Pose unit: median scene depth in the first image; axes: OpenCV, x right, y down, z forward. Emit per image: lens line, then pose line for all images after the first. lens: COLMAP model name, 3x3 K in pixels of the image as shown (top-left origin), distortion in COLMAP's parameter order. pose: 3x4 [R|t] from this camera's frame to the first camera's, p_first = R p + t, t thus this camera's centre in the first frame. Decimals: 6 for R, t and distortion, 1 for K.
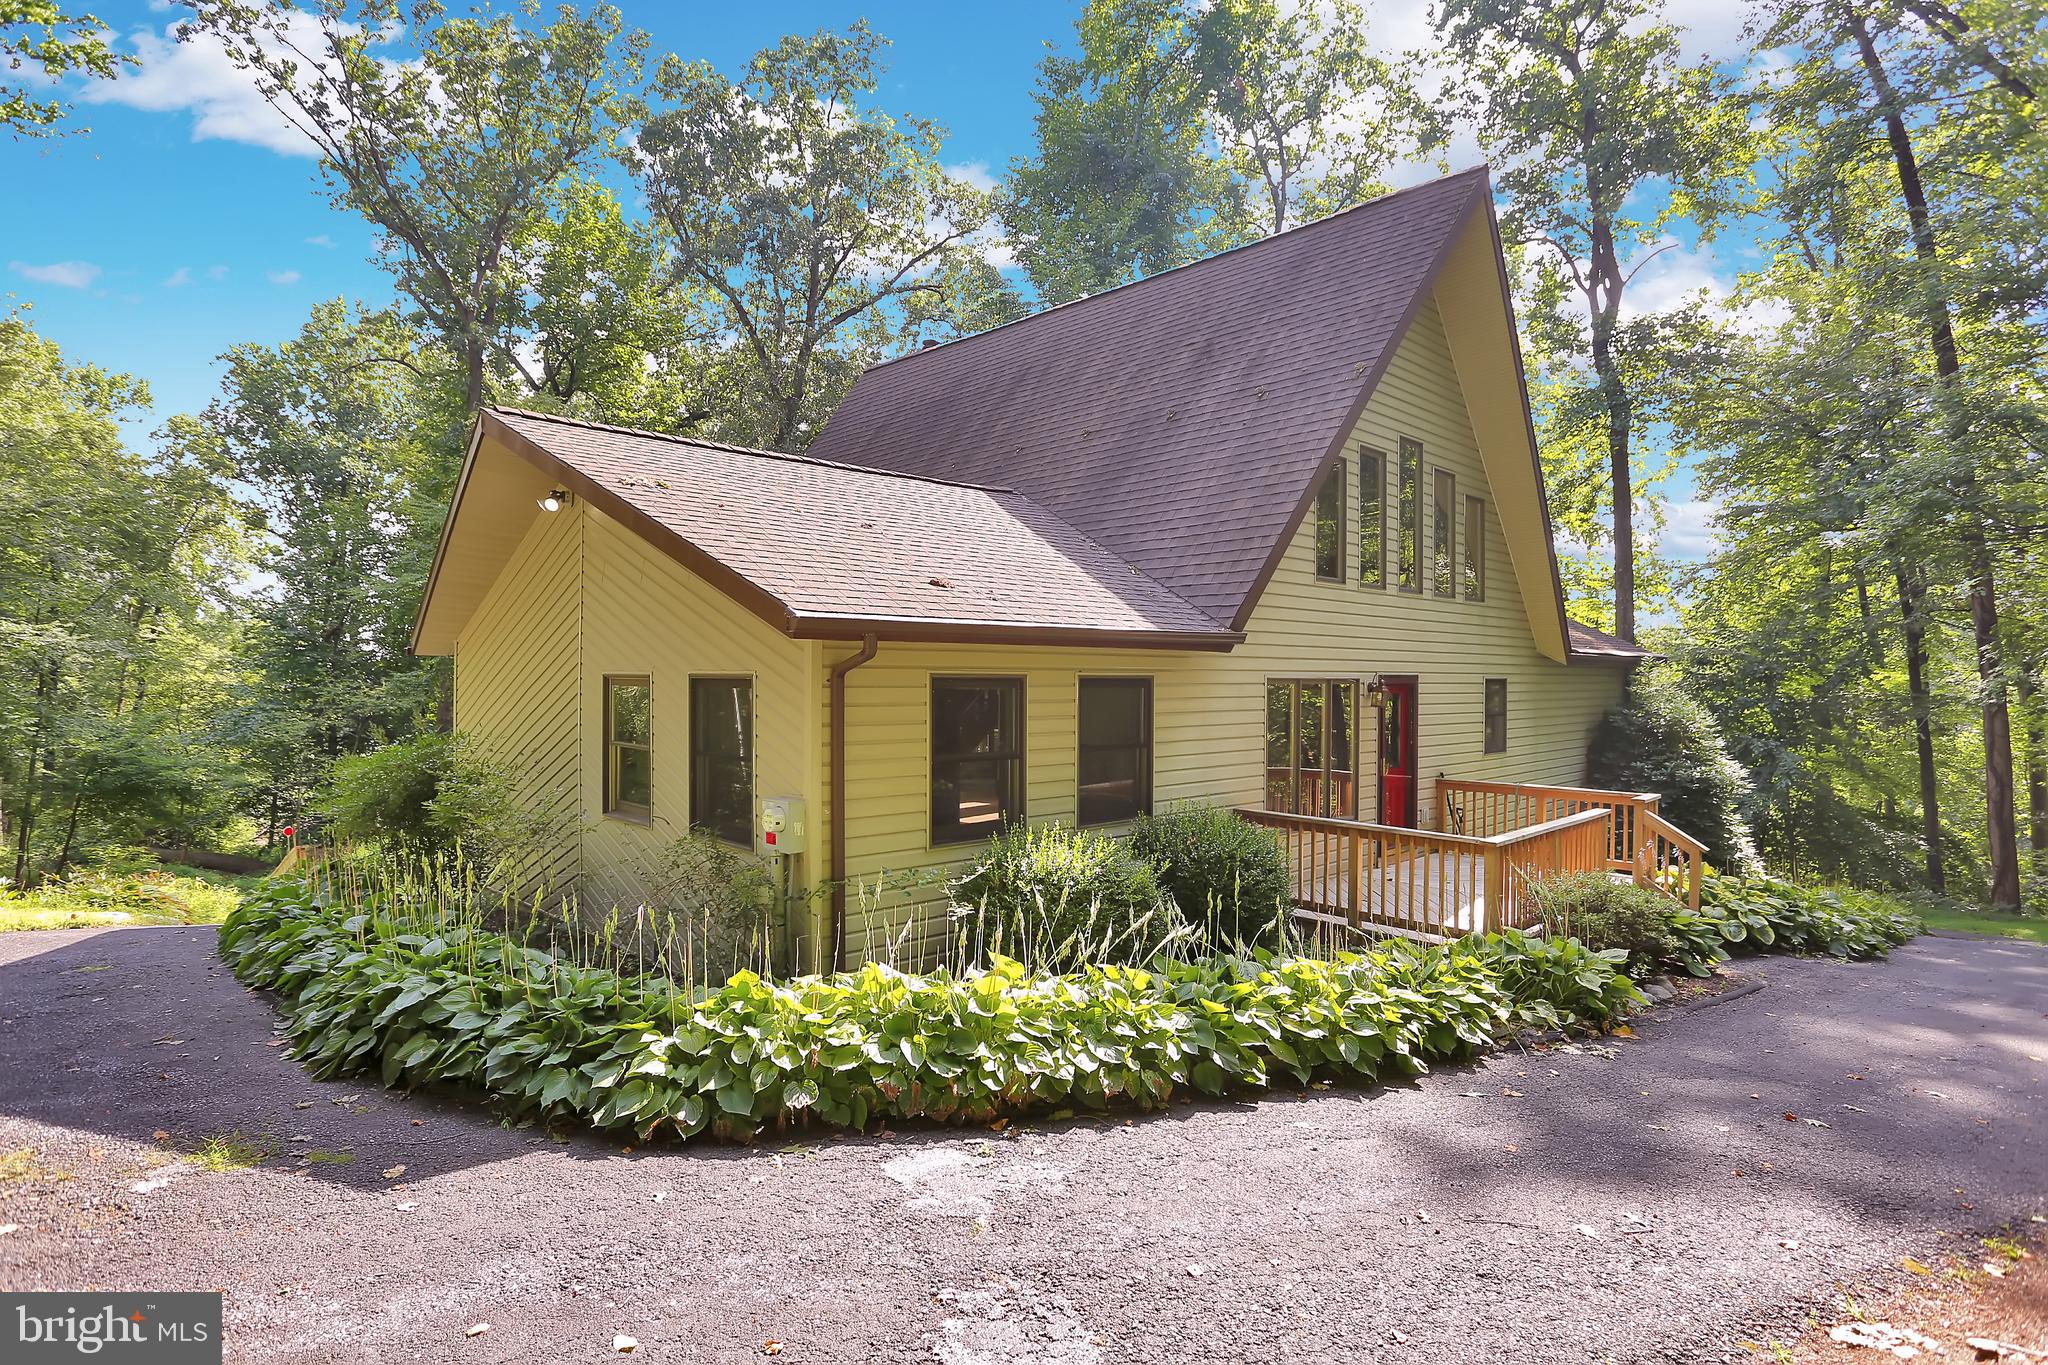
lens RADIAL K [[1029.9, 0, 1024.0], [0, 1029.9, 682.5], [0, 0, 1]] dist [-0.004624, -0.000878]
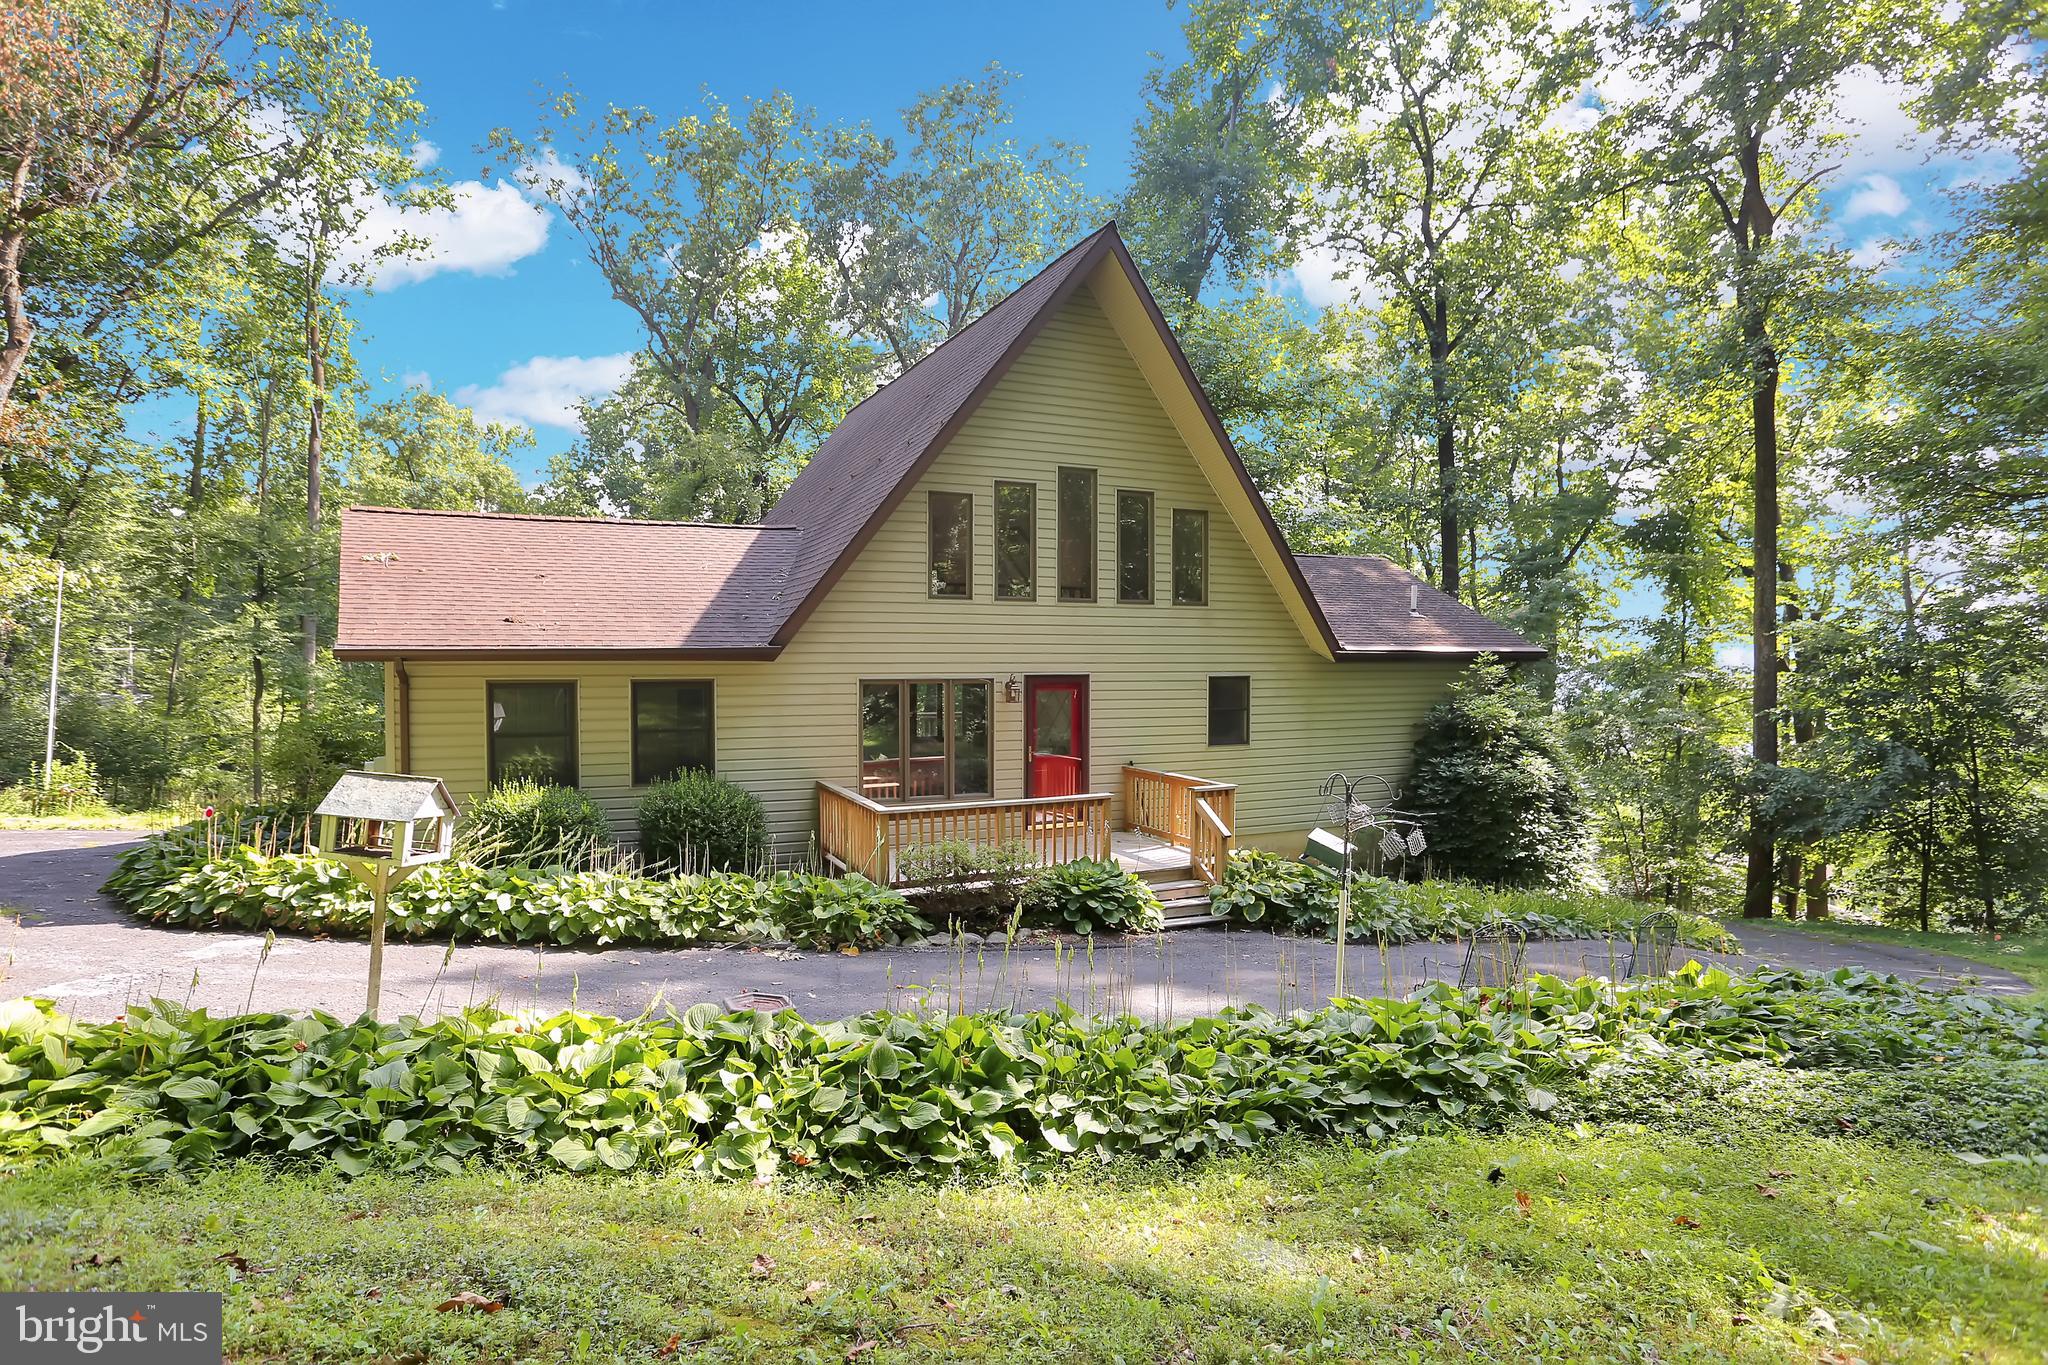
lens RADIAL K [[1058.7, 0, 1024.0], [0, 1058.7, 682.5], [0, 0, 1]] dist [-0.037568, 0.000131]
pose [[0.951662, -0.000775, -0.307146, 0.673744], [0.004318, 0.999932, 0.010858, -0.011075], [0.307117, -0.011659, 0.951600, -0.133871]]
